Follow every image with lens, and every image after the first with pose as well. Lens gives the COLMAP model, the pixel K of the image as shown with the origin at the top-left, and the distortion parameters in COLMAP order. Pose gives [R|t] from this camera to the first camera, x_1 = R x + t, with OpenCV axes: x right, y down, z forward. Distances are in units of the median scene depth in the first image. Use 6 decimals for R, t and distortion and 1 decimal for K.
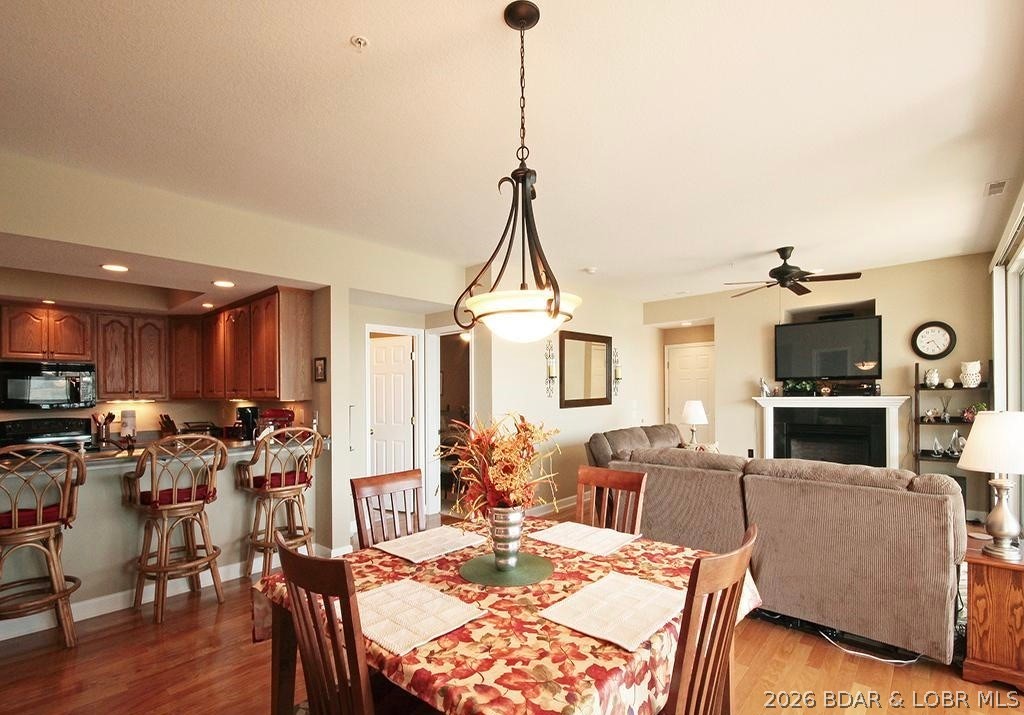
lens RADIAL K [[491.7, 0, 486.9], [0, 491.7, 401.2], [0, 0, 1]] dist [0.033887, -0.000067]
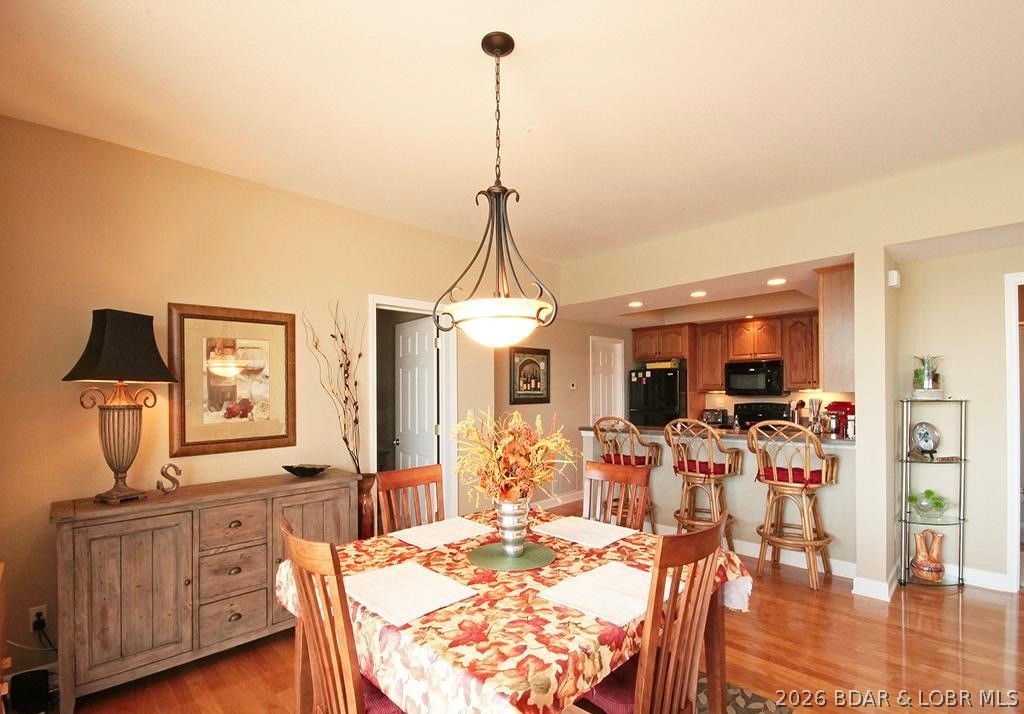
lens RADIAL K [[485.3, 0, 533.1], [0, 485.3, 390.8], [0, 0, 1]] dist [-0.004454, -0.000260]
pose [[-0.041807, 0.009274, -0.999083, 1.615416], [-0.001152, 0.999956, 0.009330, -0.033127], [0.999125, 0.001541, -0.041794, 1.641087]]
